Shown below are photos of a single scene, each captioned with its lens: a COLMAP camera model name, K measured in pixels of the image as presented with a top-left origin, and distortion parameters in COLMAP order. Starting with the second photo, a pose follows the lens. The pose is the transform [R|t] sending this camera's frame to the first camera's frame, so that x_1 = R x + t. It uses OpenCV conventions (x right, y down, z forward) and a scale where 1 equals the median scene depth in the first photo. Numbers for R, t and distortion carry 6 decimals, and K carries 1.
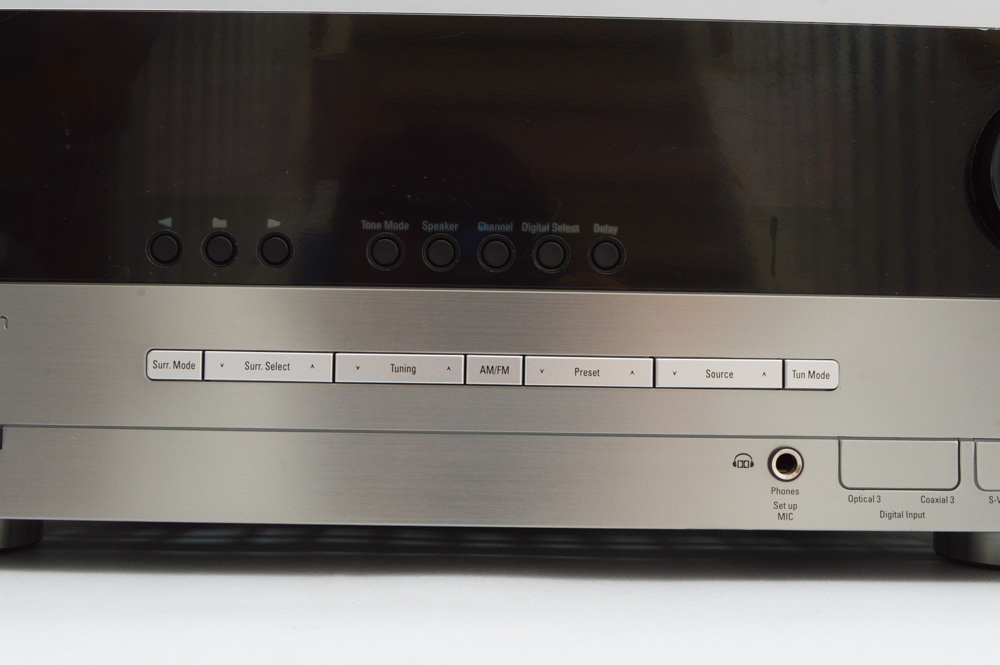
lens RADIAL K [[945.6, 0, 498.9], [0, 945.6, 343.7], [0, 0, 1]] dist [-0.043093, 0.002730]
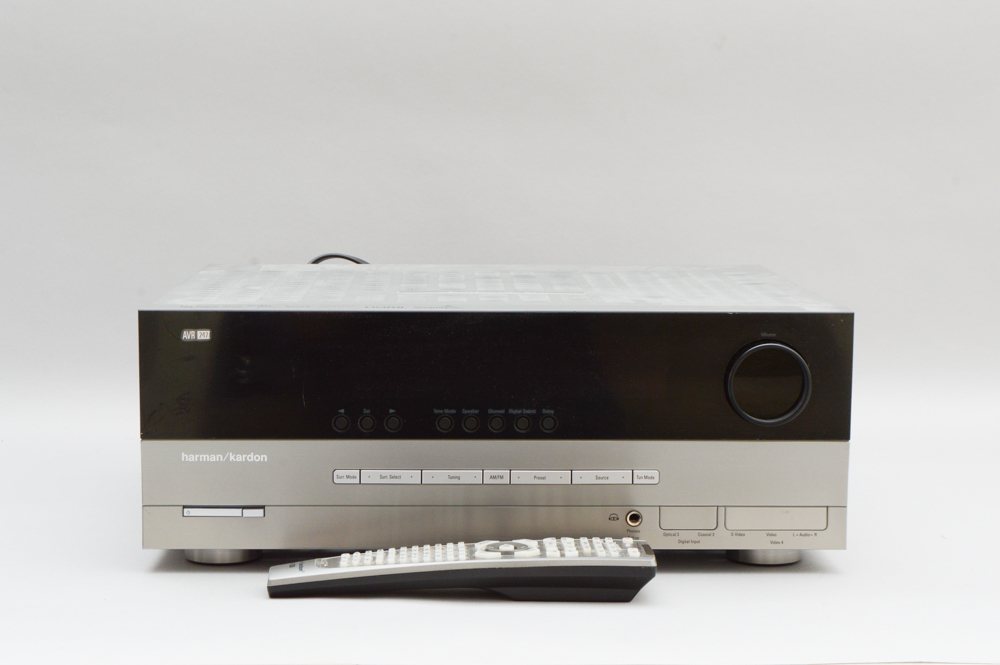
lens RADIAL K [[1966.1, 0, 500.0], [0, 1966.1, 332.5], [0, 0, 1]] dist [0.003774, 0.022744]
pose [[0.999853, -0.010405, 0.013612, -0.054120], [0.008650, 0.992345, 0.123196, -0.846106], [-0.014789, -0.123060, 0.992289, -3.380151]]
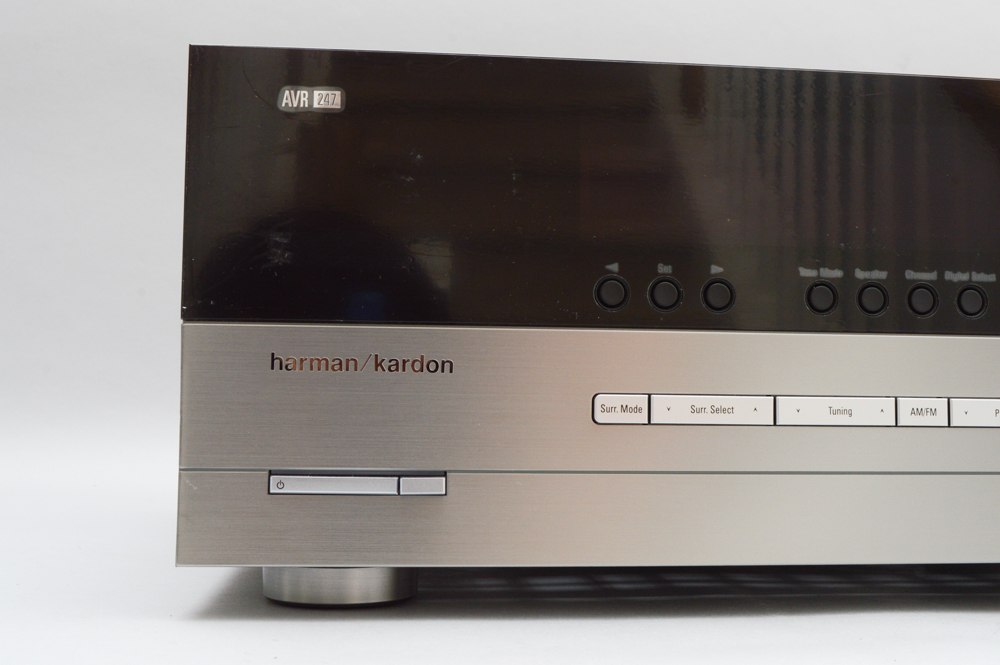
lens RADIAL K [[953.1, 0, 475.1], [0, 953.1, 334.4], [0, 0, 1]] dist [-0.042428, 0.003851]
pose [[0.997543, 0.001872, 0.070025, -0.570473], [0.001461, 0.998869, -0.047517, -0.008679], [-0.070035, 0.047503, 0.996413, -0.006345]]
